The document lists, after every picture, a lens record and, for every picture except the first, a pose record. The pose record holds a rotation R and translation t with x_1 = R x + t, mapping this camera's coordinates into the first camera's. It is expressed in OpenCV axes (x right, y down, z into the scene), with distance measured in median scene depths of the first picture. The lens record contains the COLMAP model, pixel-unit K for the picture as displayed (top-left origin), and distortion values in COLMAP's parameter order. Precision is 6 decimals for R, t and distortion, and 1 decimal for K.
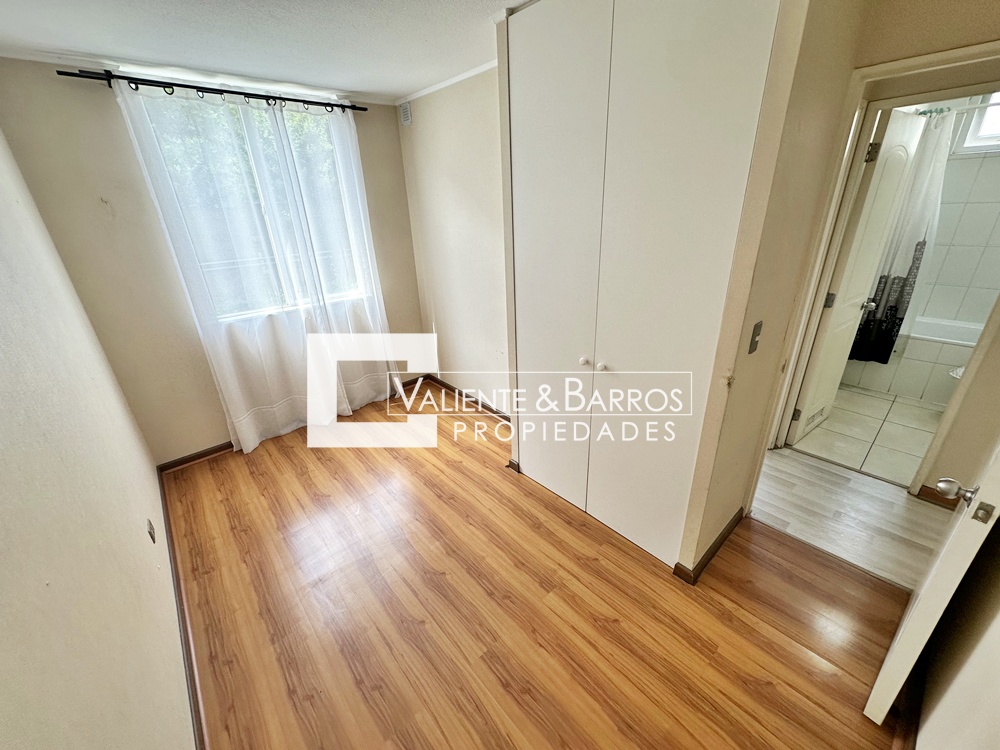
lens RADIAL K [[396.0, 0, 501.2], [0, 396.0, 374.8], [0, 0, 1]] dist [-0.002695, -0.000041]
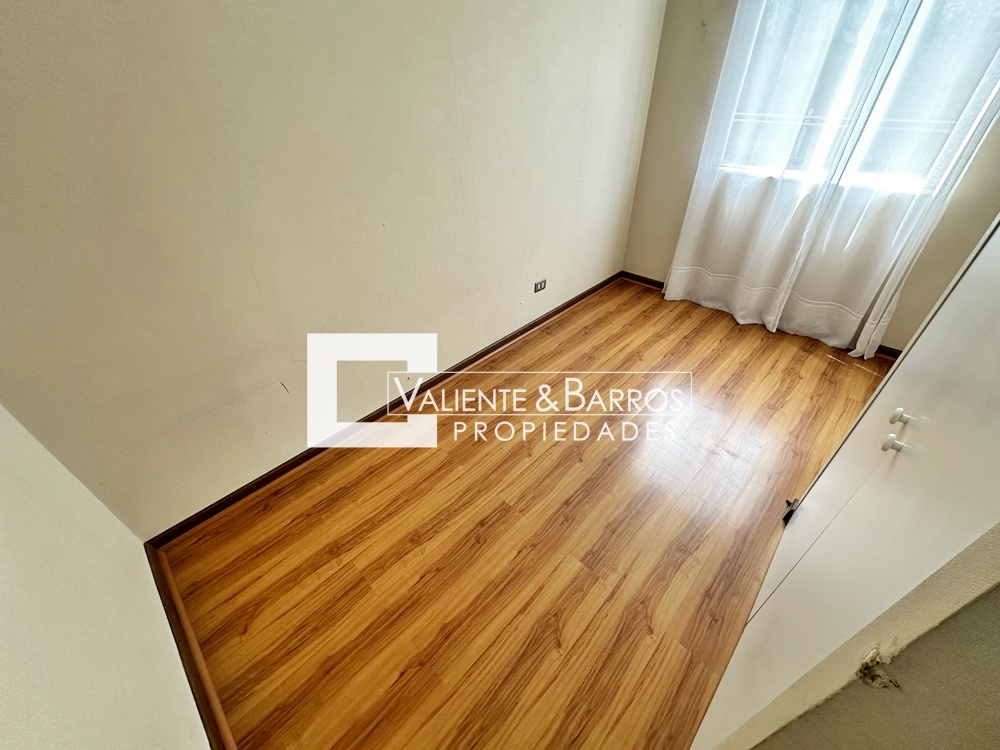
lens RADIAL K [[396.0, 0, 502.3], [0, 396.0, 376.1], [0, 0, 1]] dist [-0.002695, -0.000041]
pose [[0.079788, 0.630499, -0.772078, 0.523273], [-0.375924, 0.736389, 0.562506, -0.160652], [0.923209, 0.245362, 0.295775, 0.504285]]
